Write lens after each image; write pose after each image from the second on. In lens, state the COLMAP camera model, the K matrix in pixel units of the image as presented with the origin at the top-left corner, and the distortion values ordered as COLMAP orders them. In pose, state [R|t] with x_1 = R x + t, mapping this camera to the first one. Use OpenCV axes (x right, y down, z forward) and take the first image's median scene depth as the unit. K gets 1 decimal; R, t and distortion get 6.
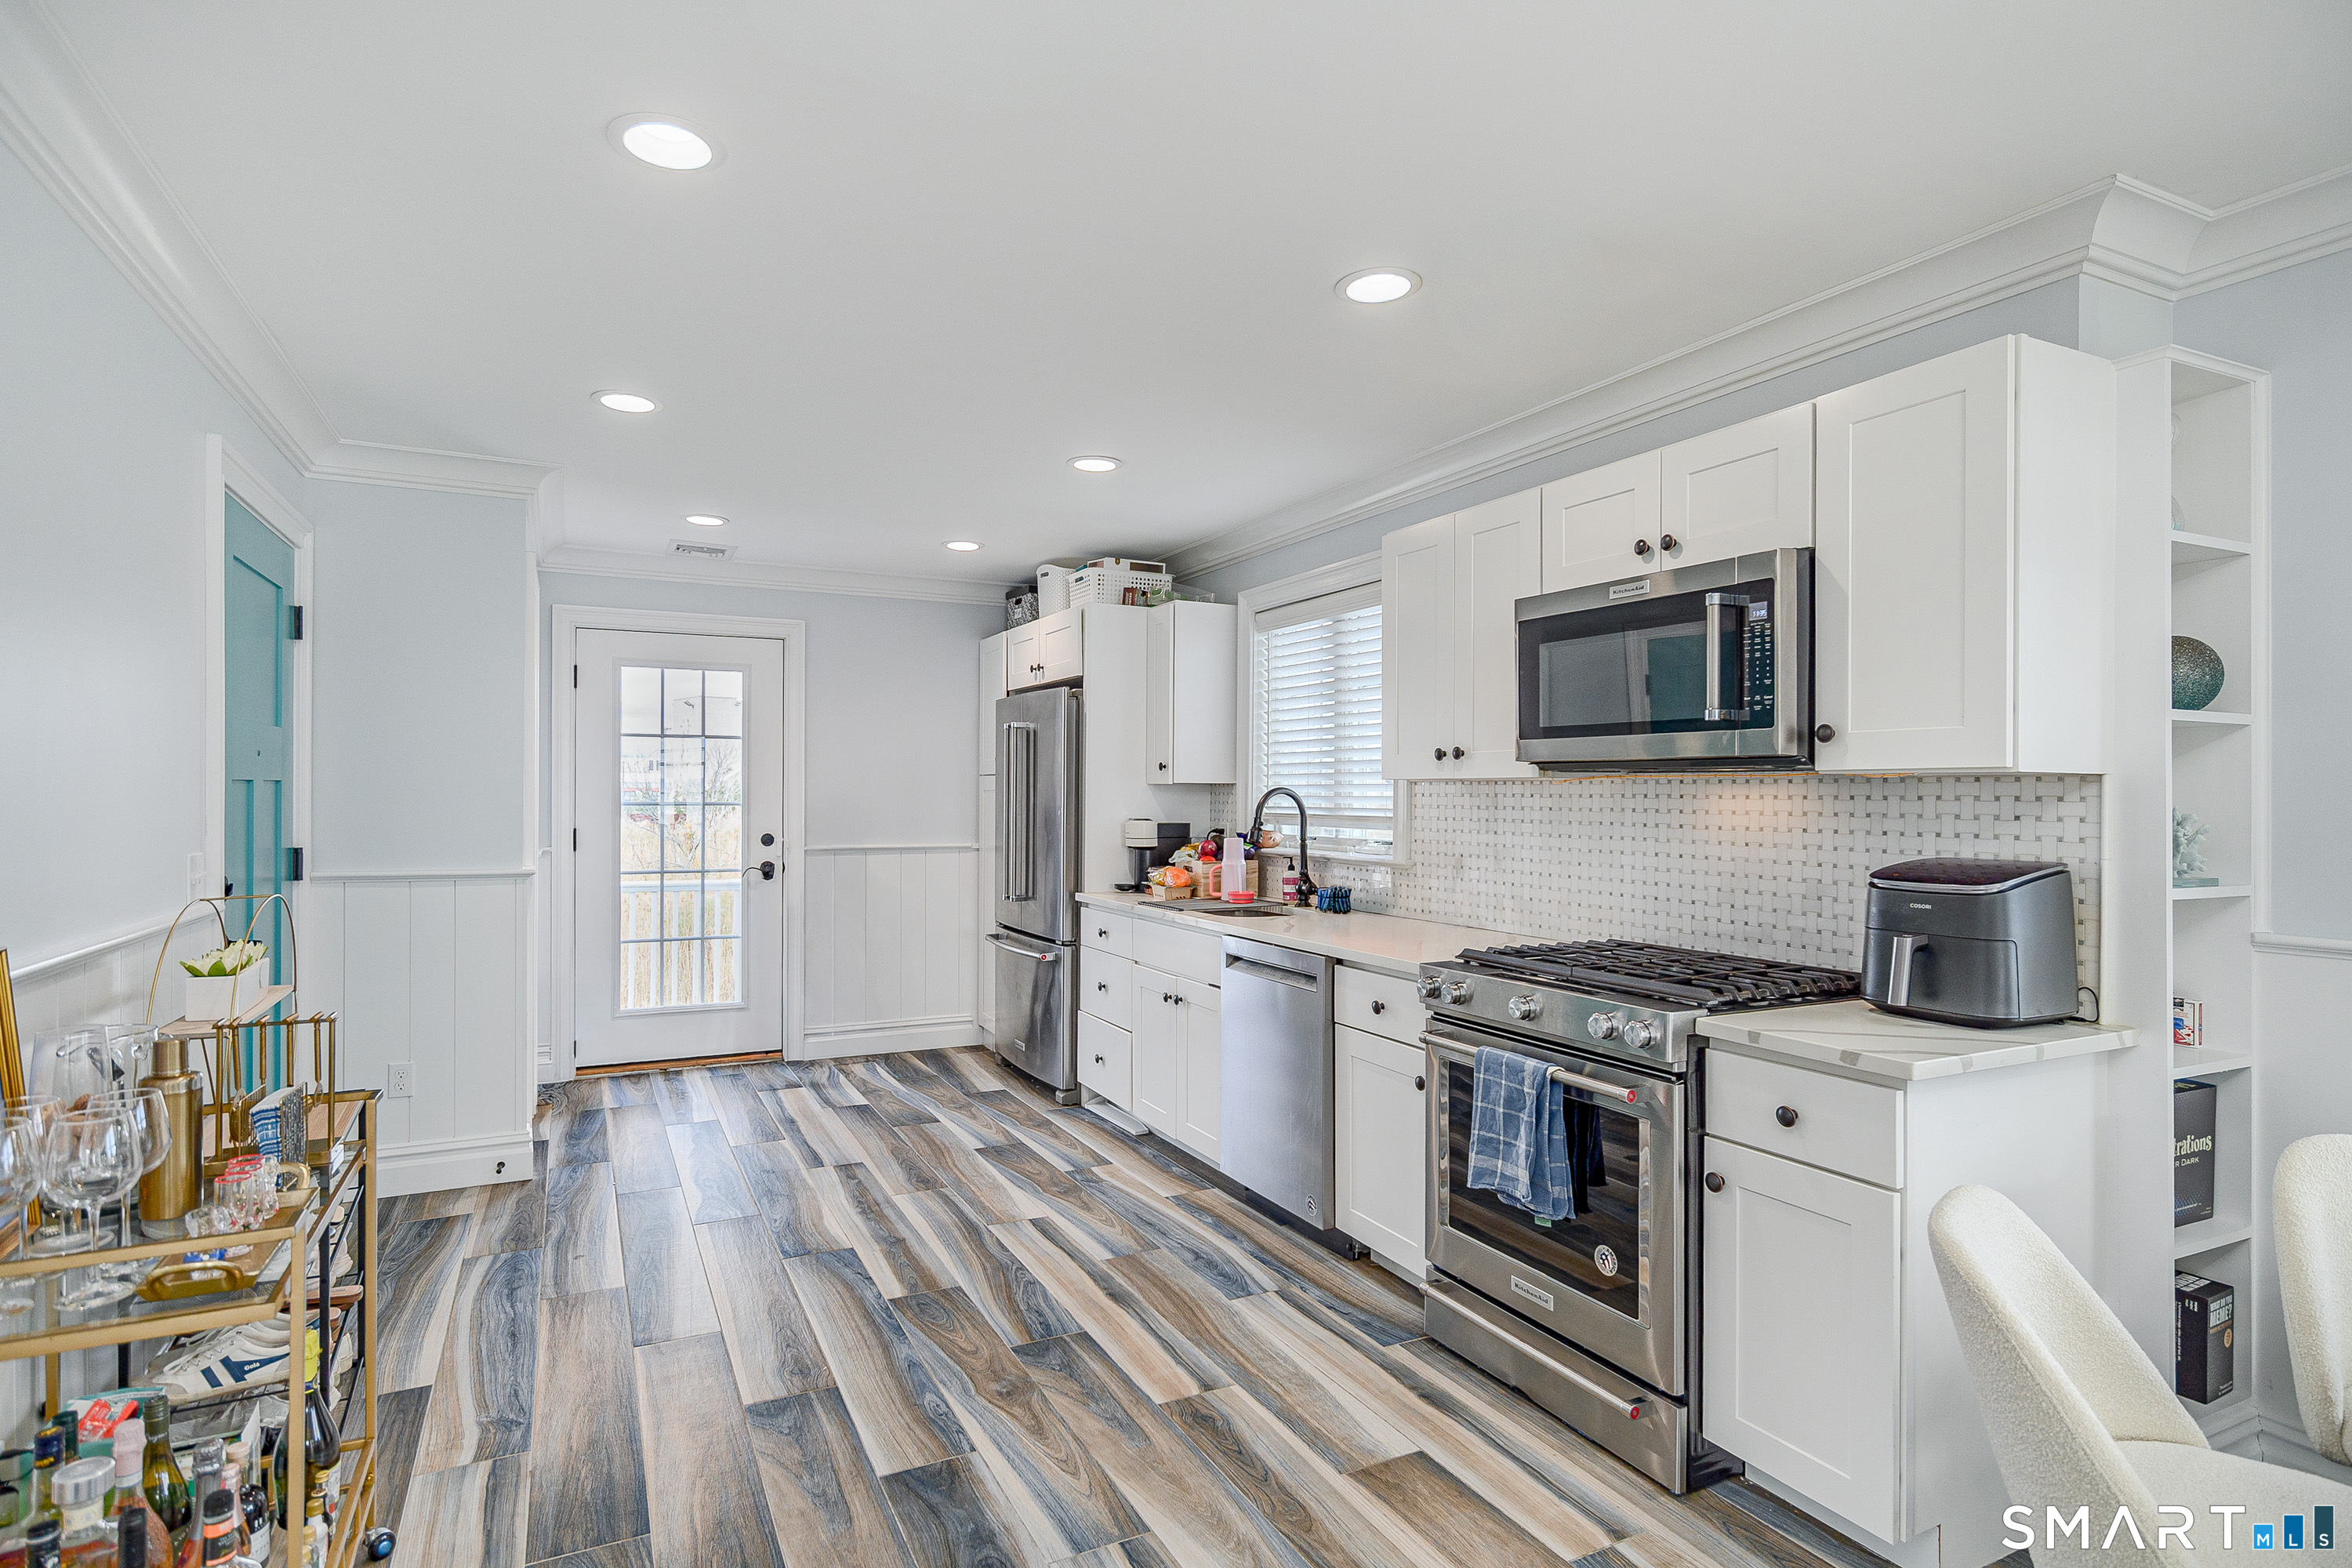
lens RADIAL K [[1193.7, 0, 1182.5], [0, 1193.7, 790.0], [0, 0, 1]] dist [-0.001215, 0.000177]
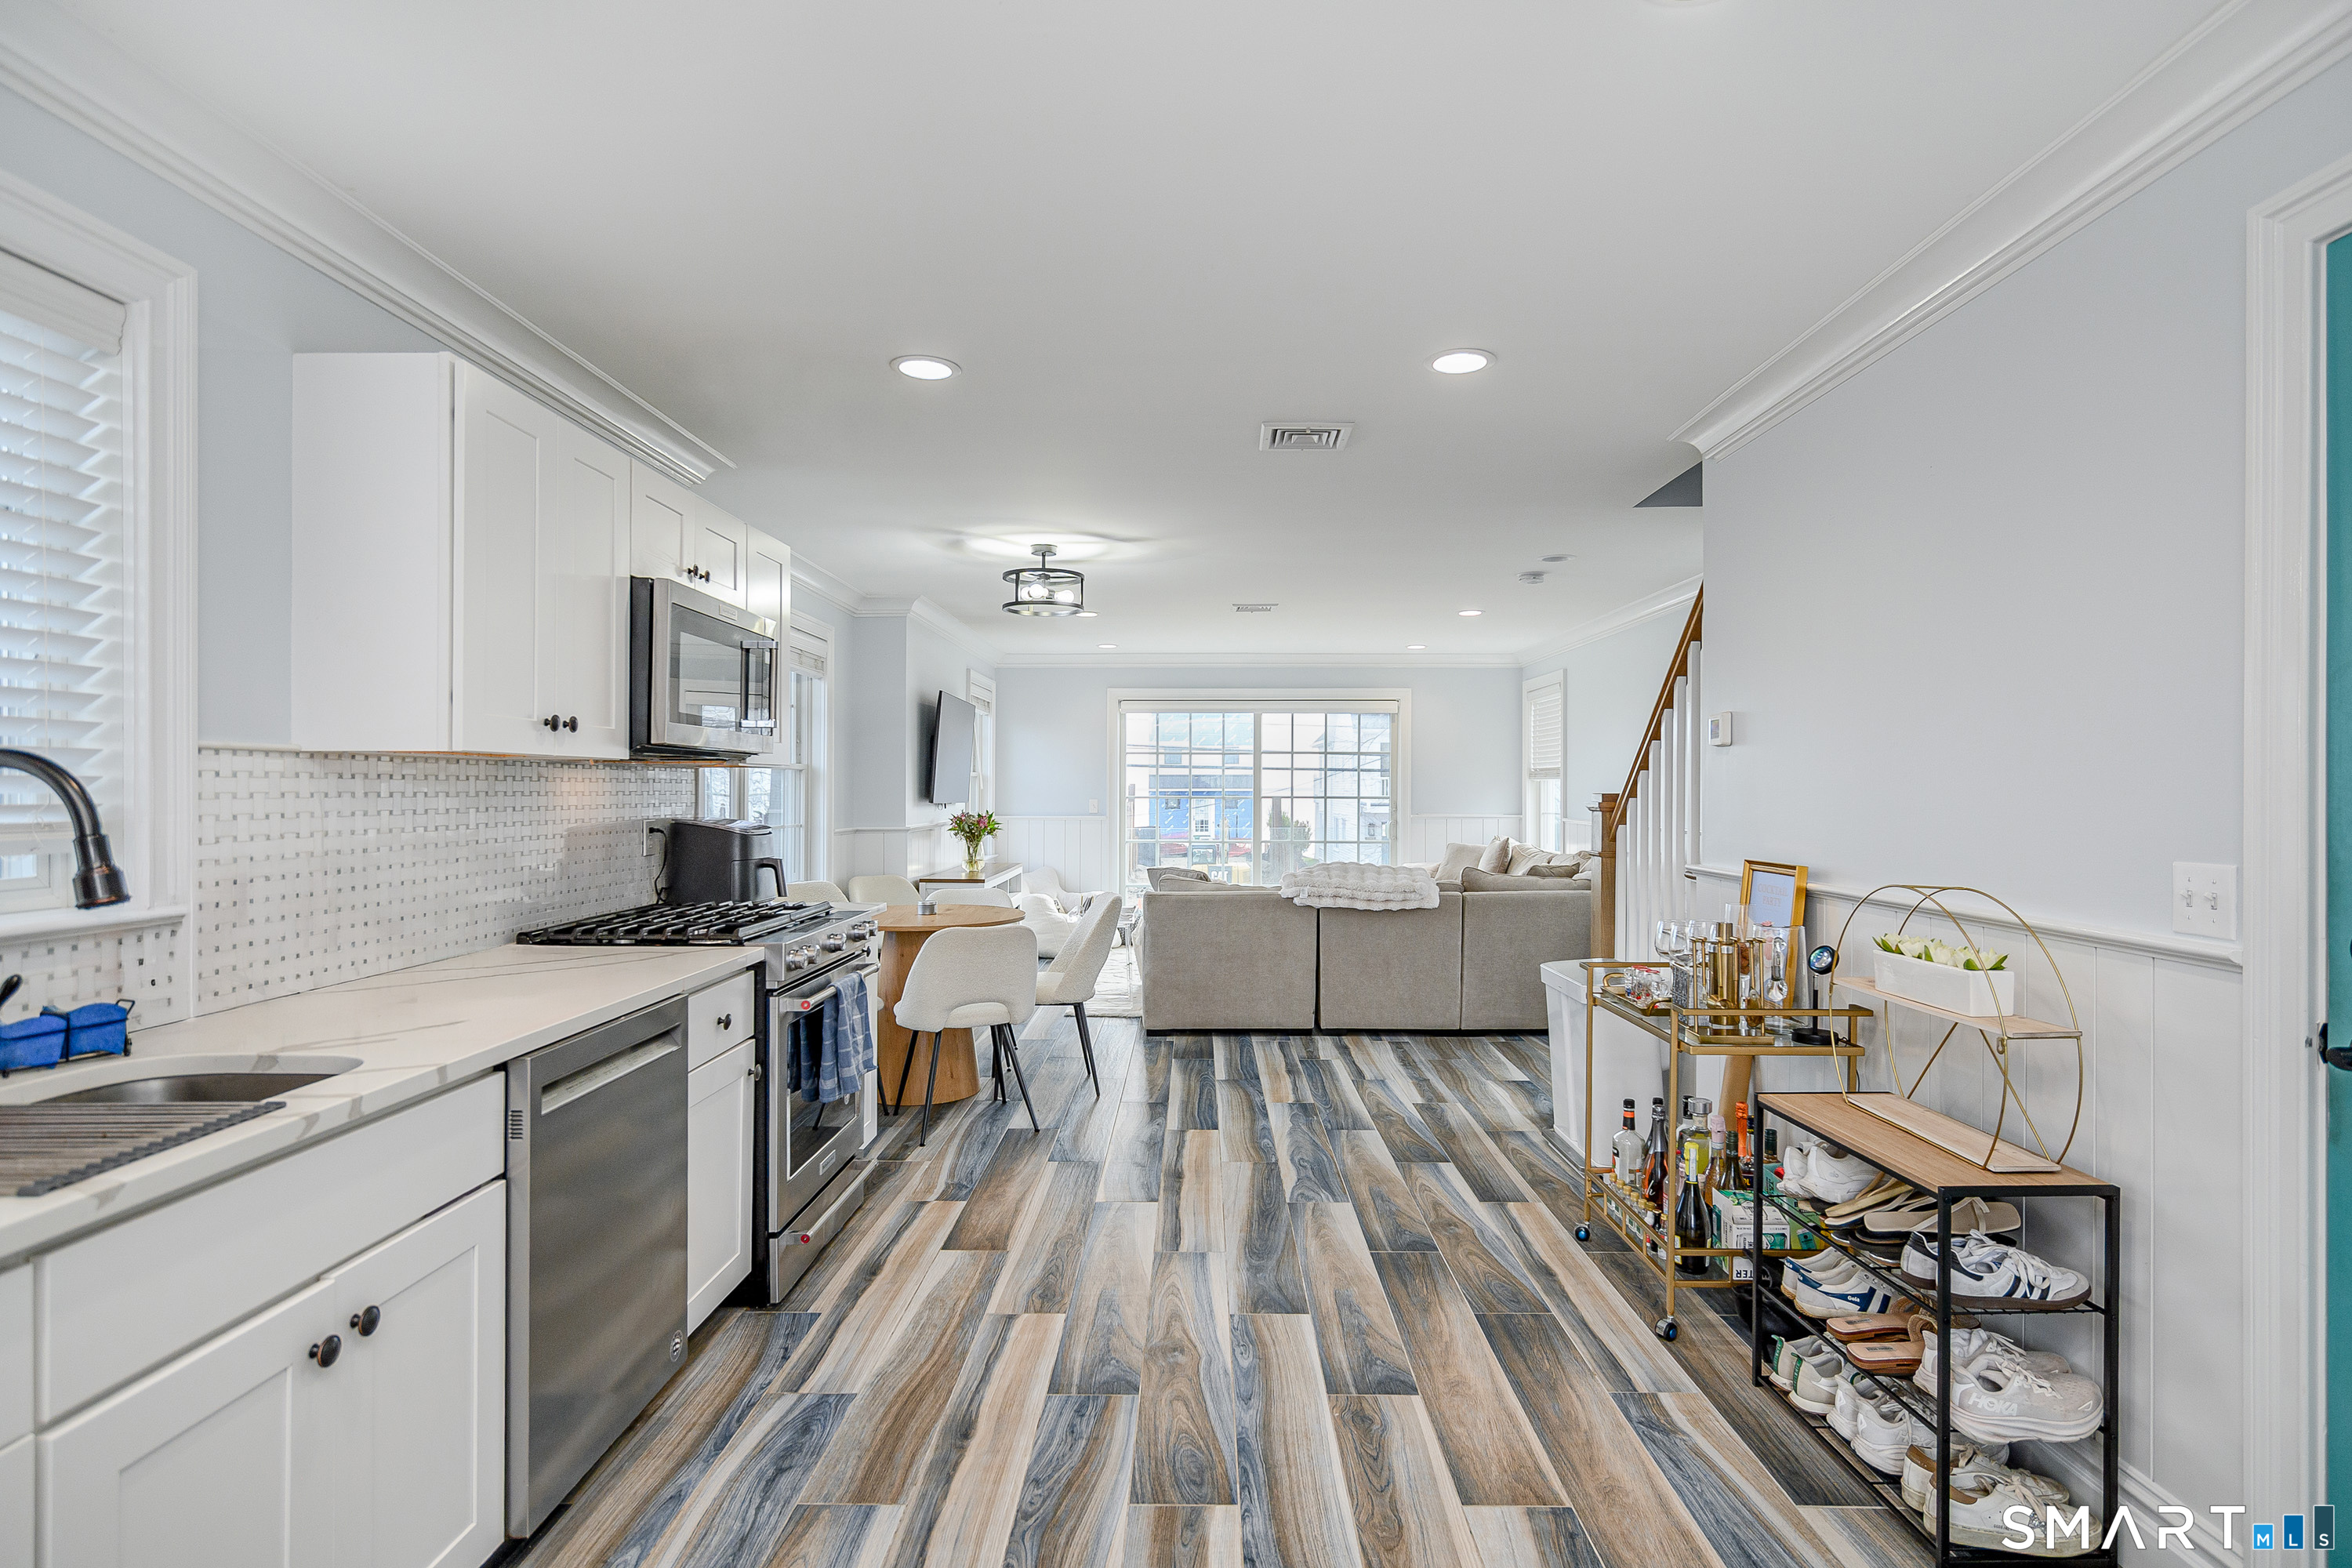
lens RADIAL K [[1193.7, 0, 1182.5], [0, 1193.7, 790.0], [0, 0, 1]] dist [-0.001215, 0.000177]
pose [[-0.882275, -0.006075, 0.470695, -0.497652], [-0.005507, 0.999982, 0.002582, 0.008681], [-0.470702, -0.000314, -0.882292, 1.489768]]
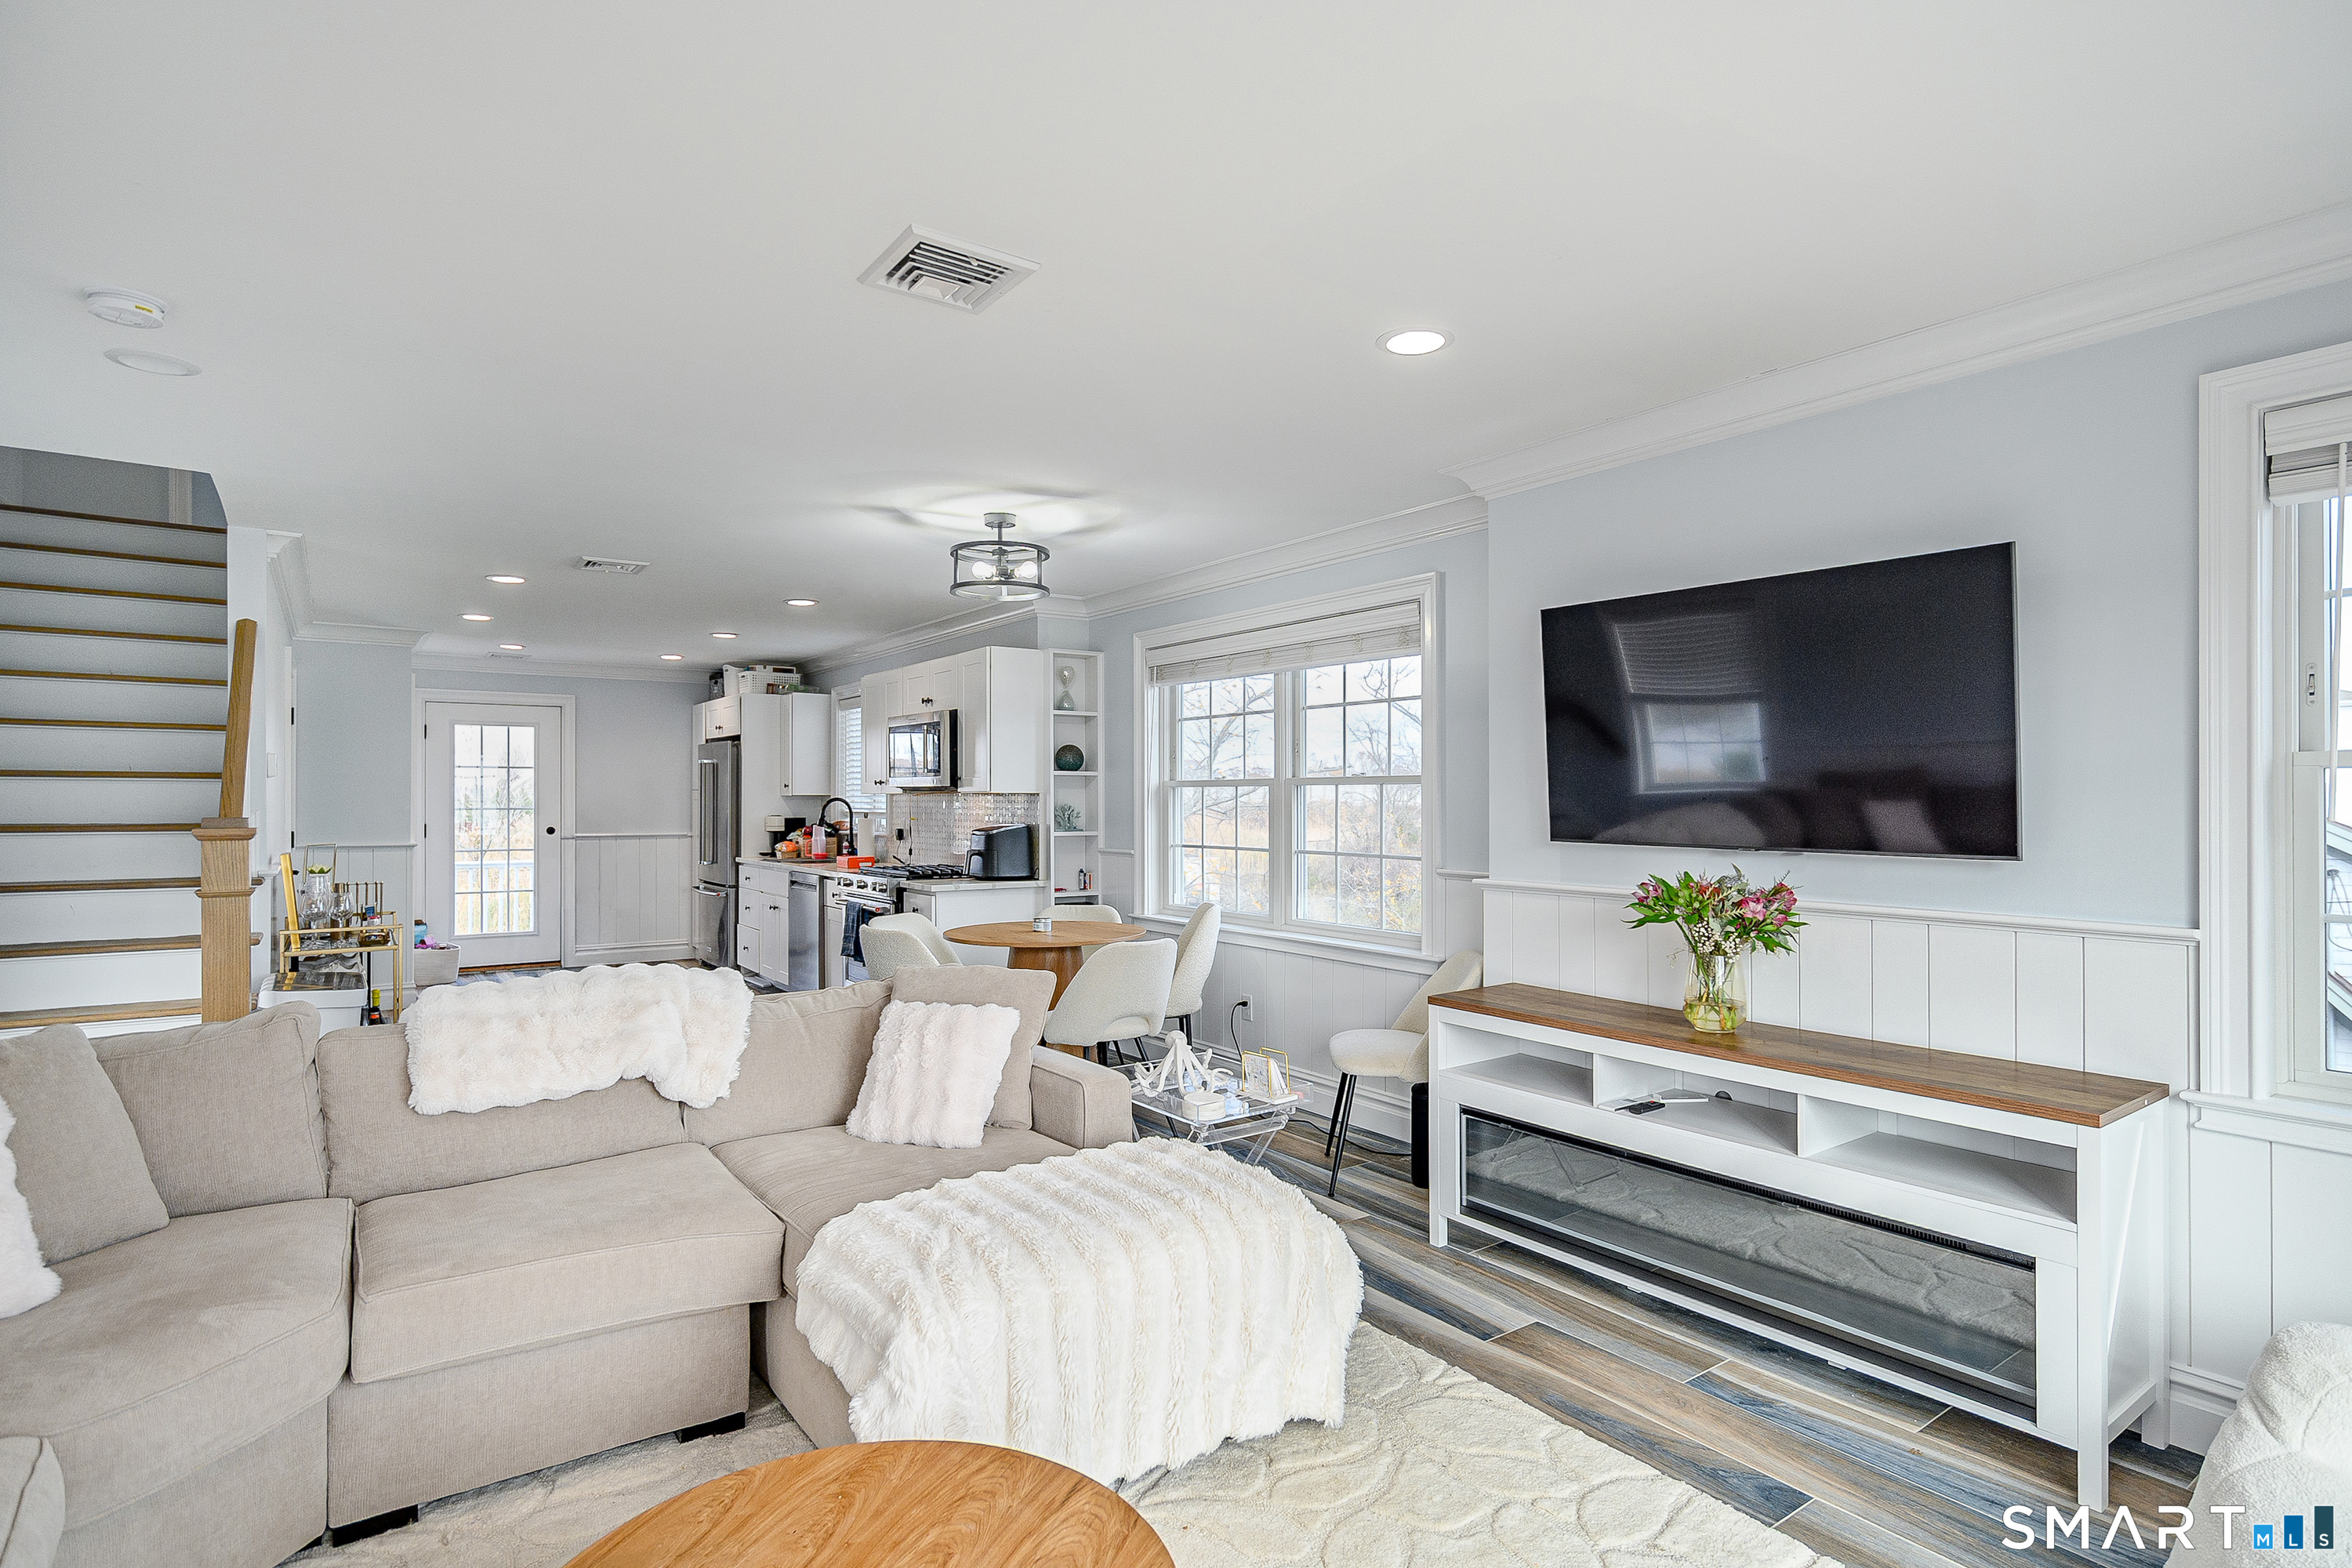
lens RADIAL K [[1193.7, 0, 1182.5], [0, 1193.7, 790.0], [0, 0, 1]] dist [-0.001215, 0.000177]
pose [[0.988660, -0.003991, 0.150115, 0.432639], [0.004908, 0.999971, -0.005741, -0.000466], [-0.150088, 0.006413, 0.988652, -1.222520]]
